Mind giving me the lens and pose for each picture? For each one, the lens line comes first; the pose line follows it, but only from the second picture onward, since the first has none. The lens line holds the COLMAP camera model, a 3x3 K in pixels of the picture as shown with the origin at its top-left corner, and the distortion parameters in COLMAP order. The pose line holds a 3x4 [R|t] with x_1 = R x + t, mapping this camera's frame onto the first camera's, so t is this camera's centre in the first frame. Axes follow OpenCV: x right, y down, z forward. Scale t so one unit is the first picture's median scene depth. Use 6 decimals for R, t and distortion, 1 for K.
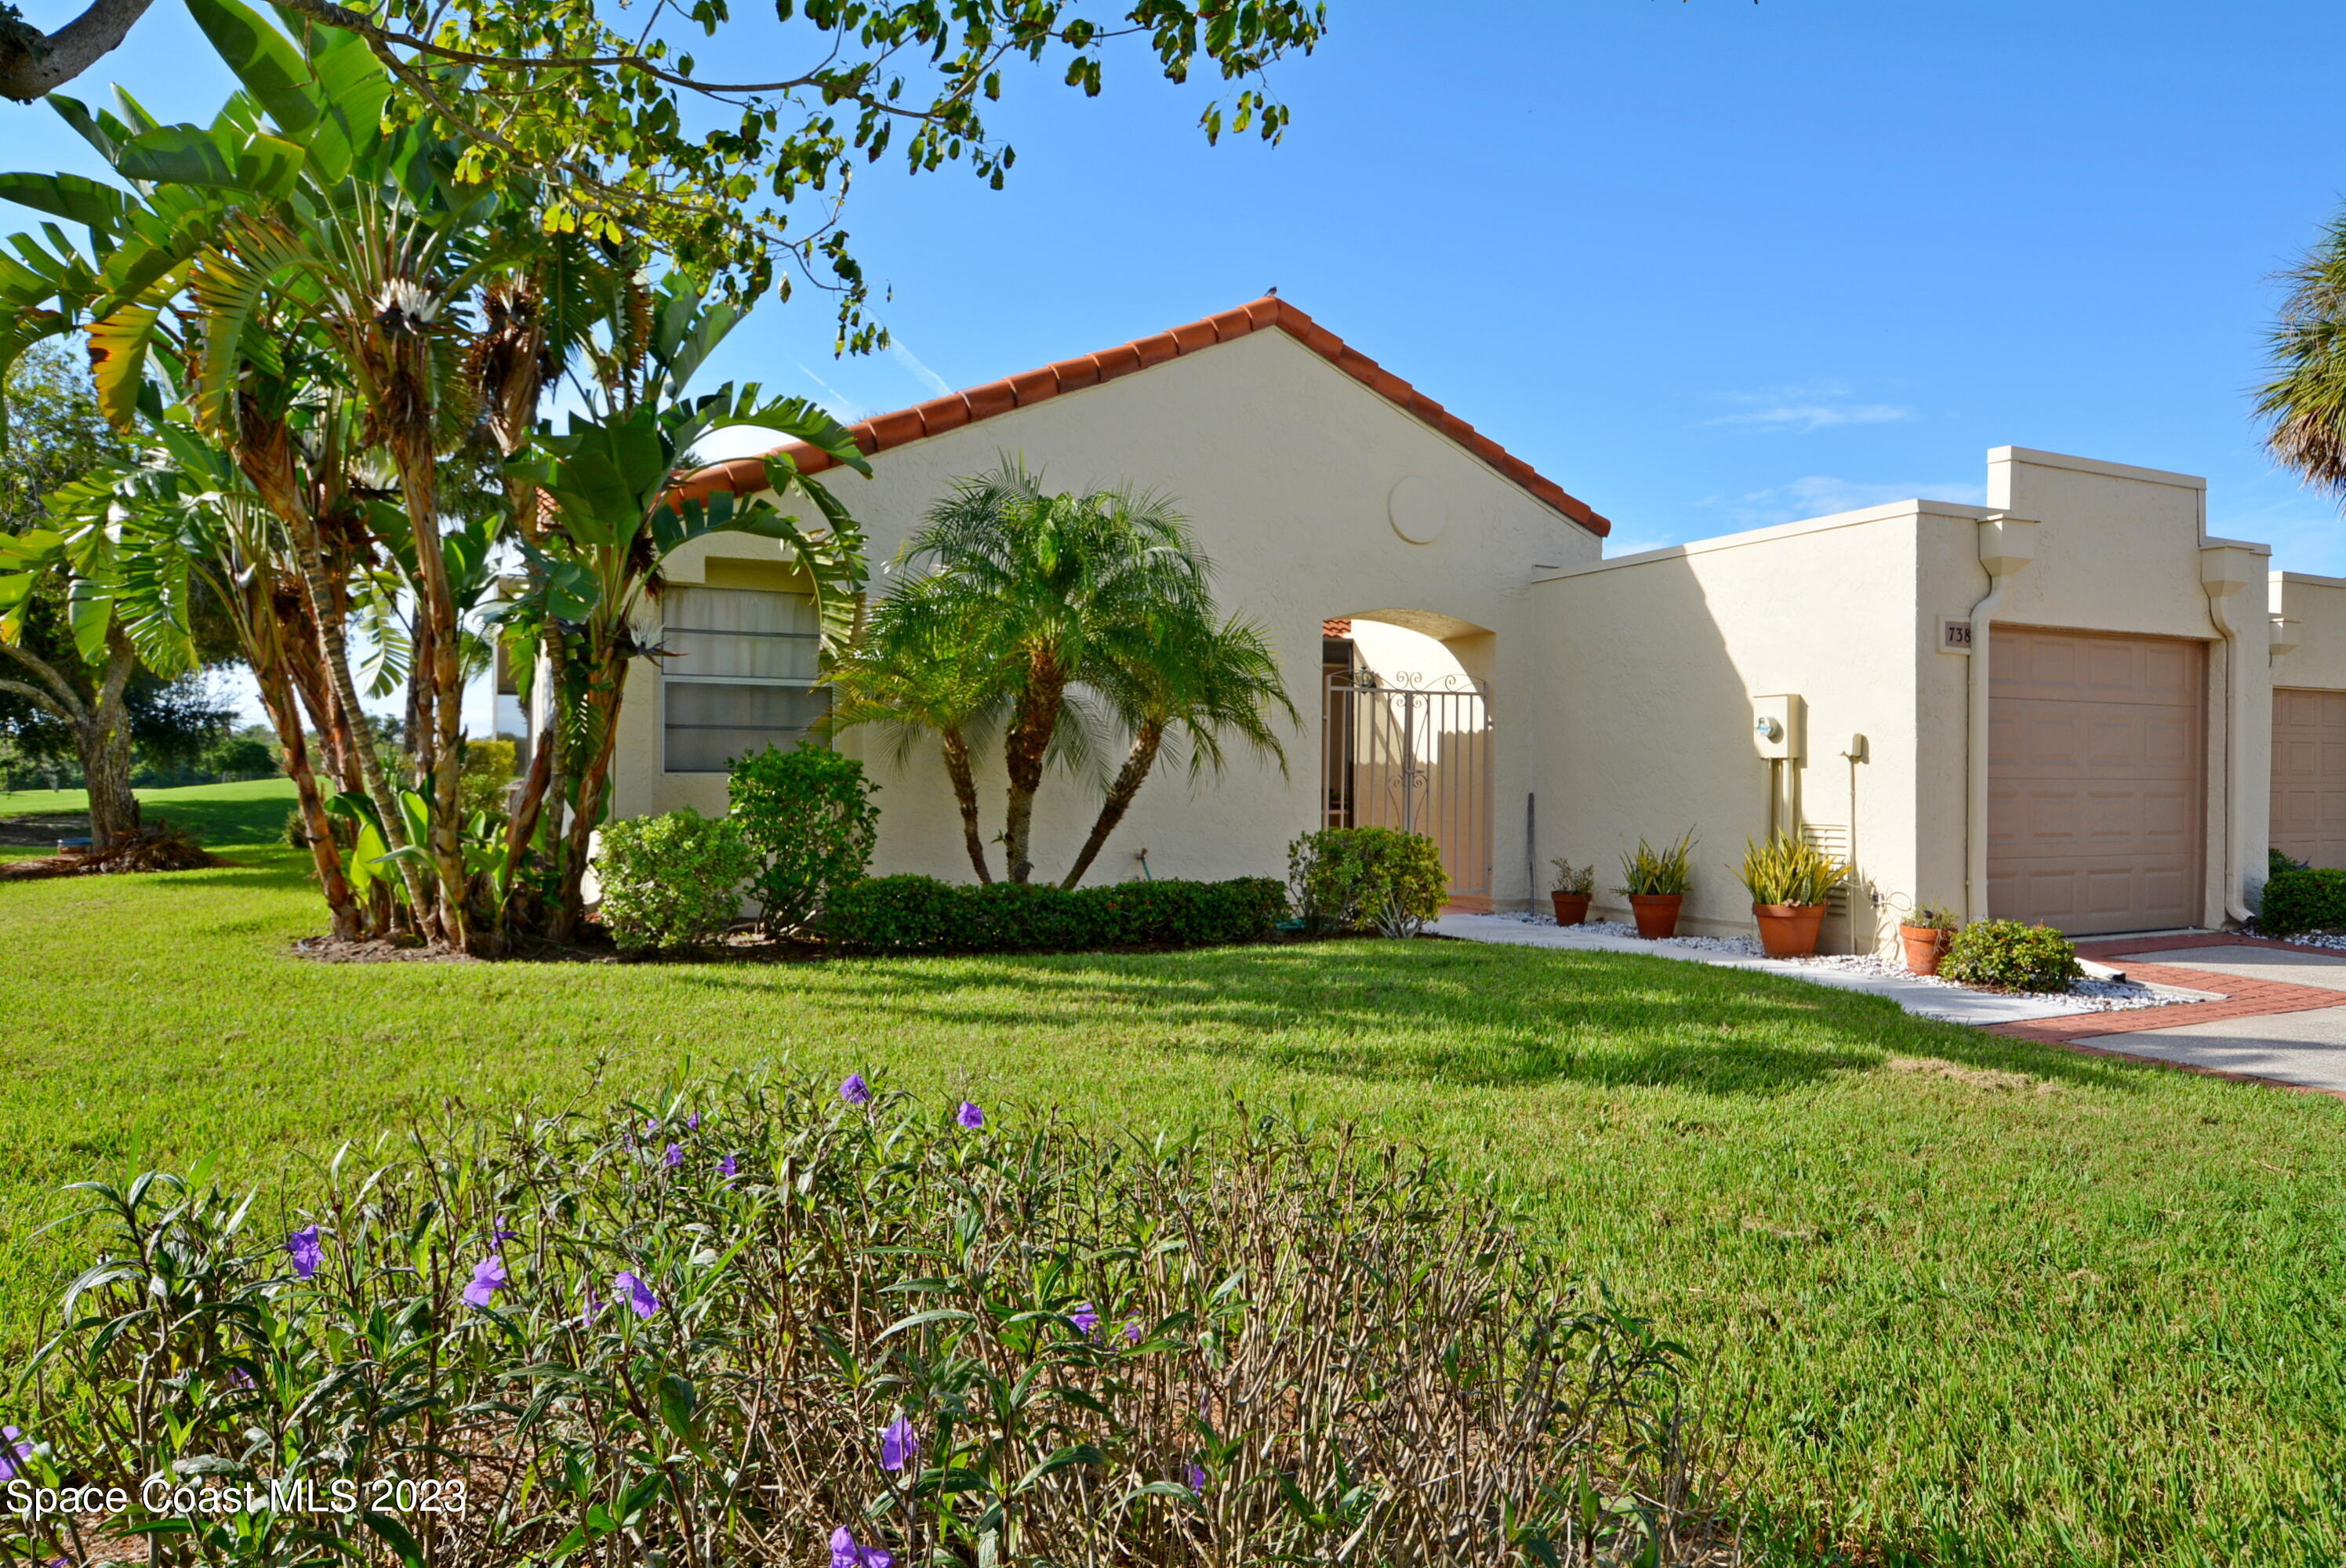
lens RADIAL K [[1470.9, 0, 1173.0], [0, 1470.9, 784.0], [0, 0, 1]] dist [-0.000748, -0.000143]
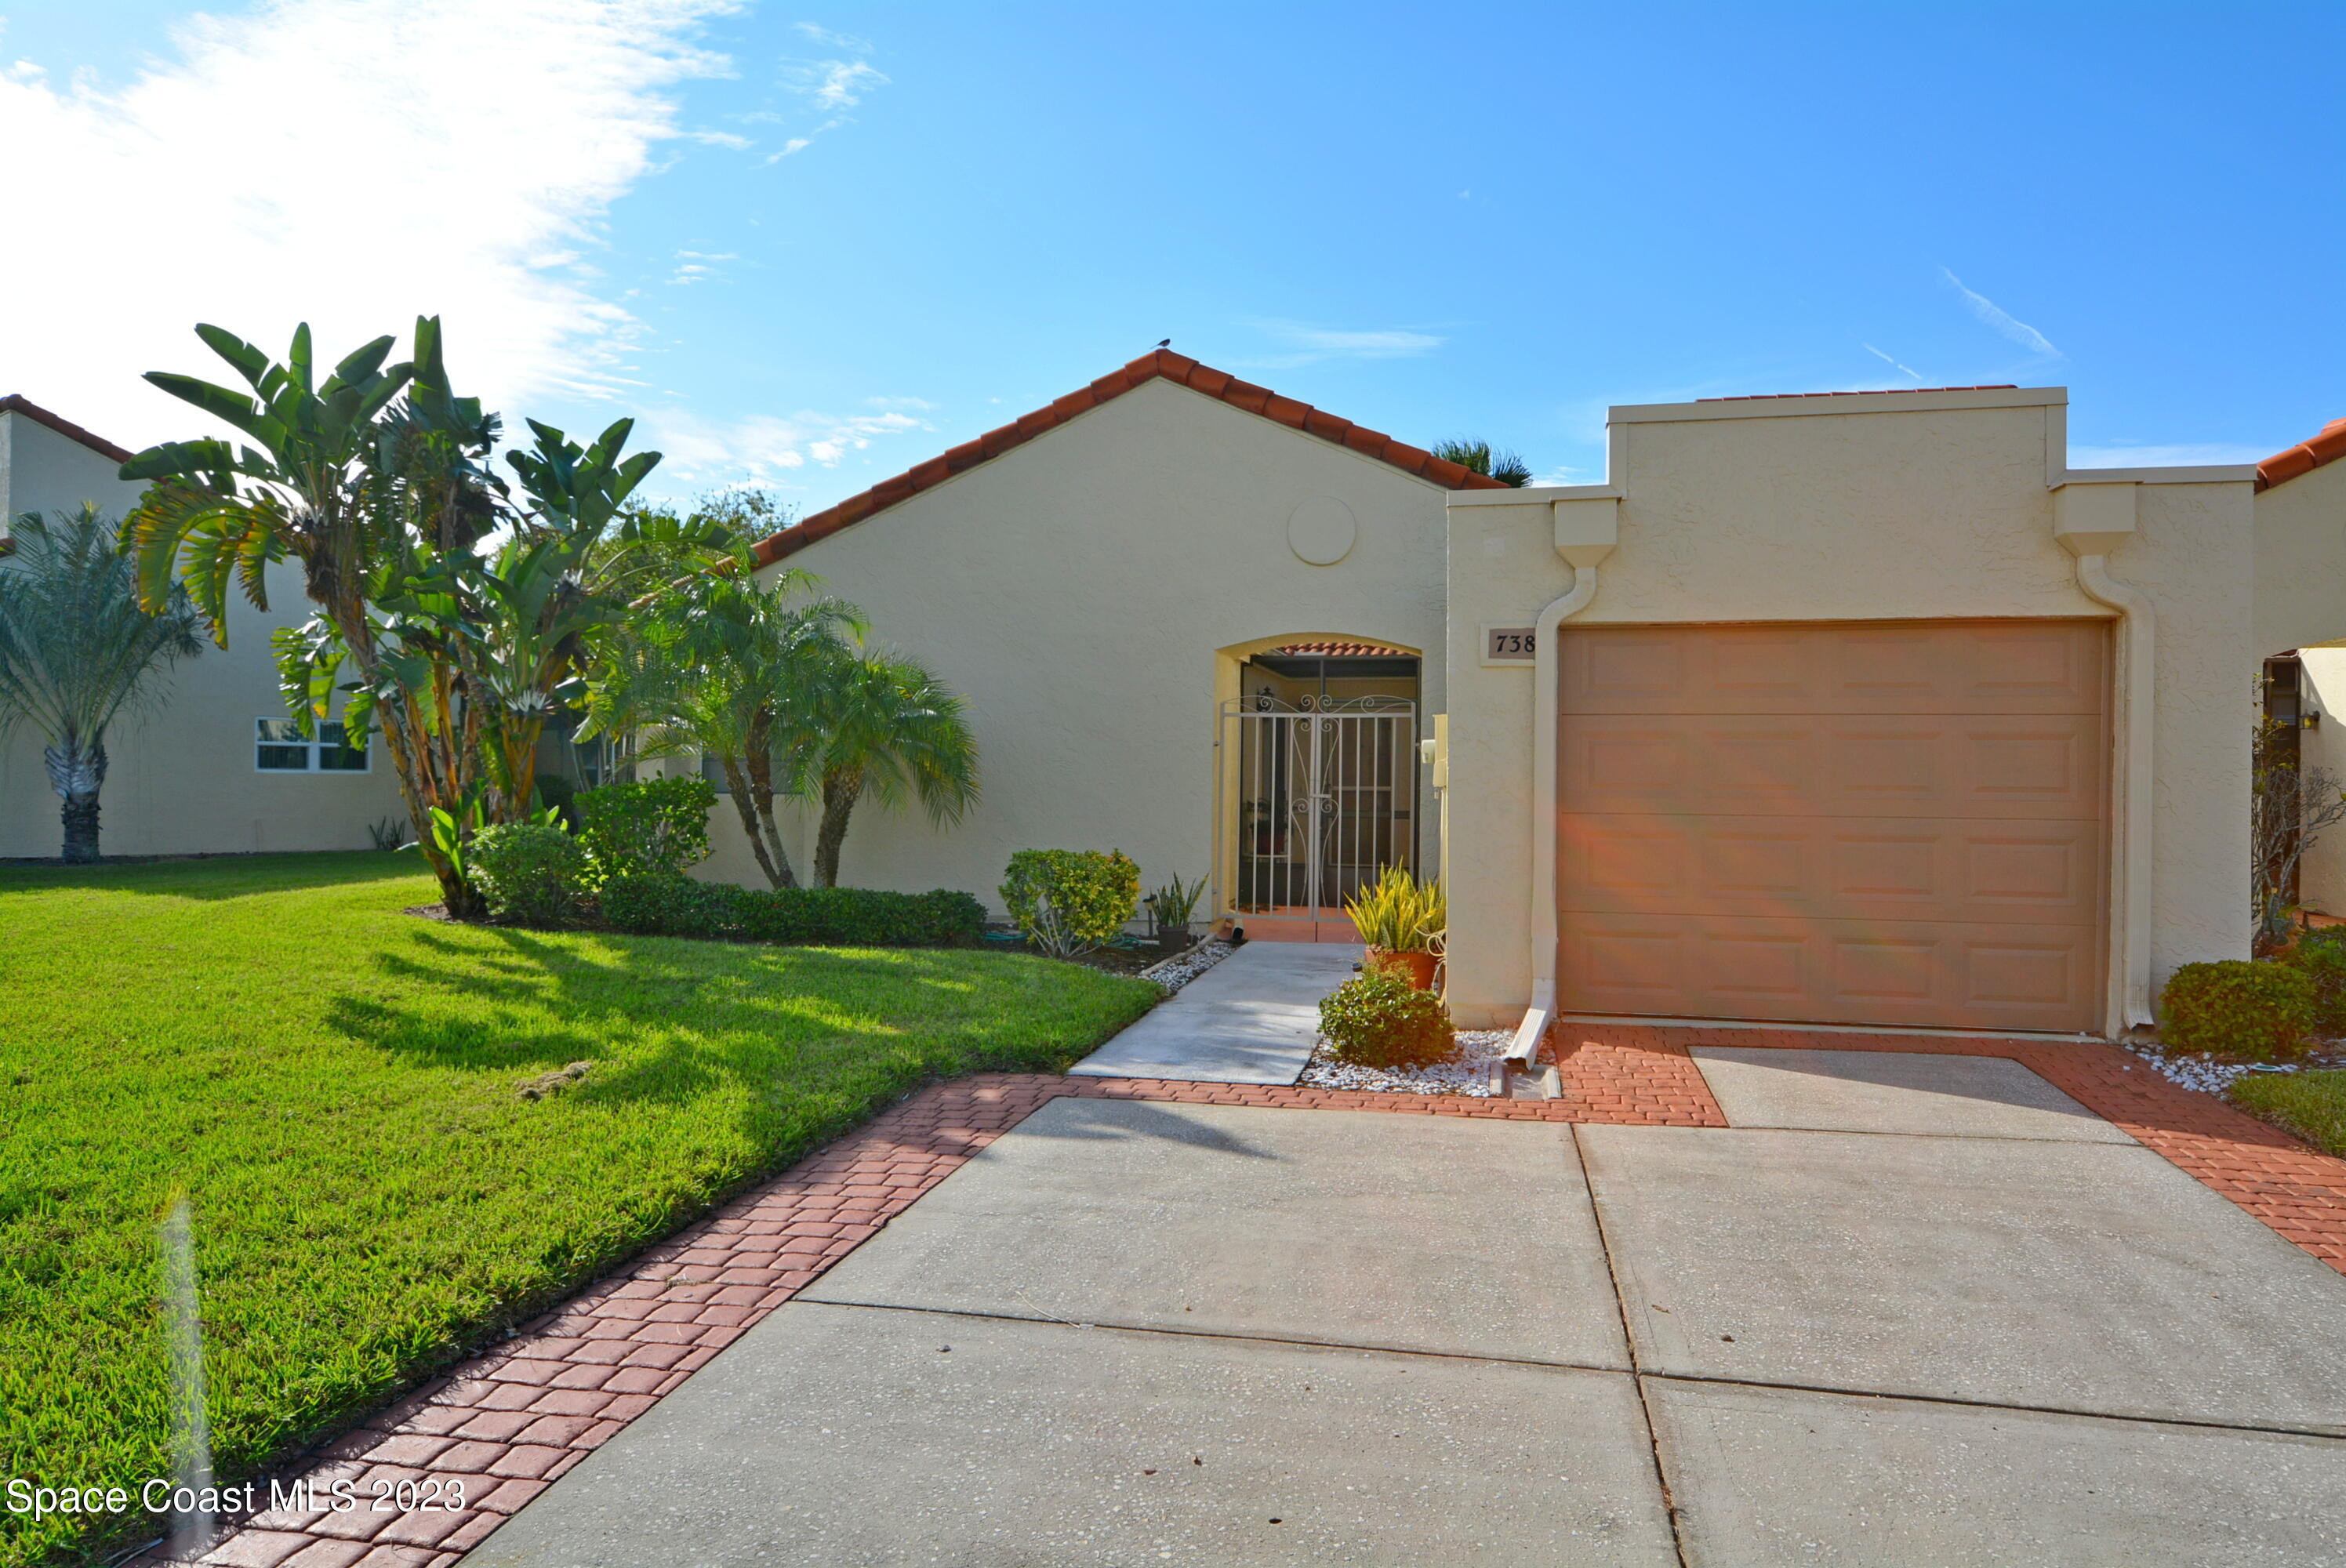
lens RADIAL K [[1470.9, 0, 1173.0], [0, 1470.9, 784.0], [0, 0, 1]] dist [-0.000748, -0.000143]
pose [[0.786197, 0.001560, -0.617974, 0.881619], [-0.008350, 0.999932, -0.008099, -0.012338], [0.617920, 0.011527, 0.786157, 0.214111]]
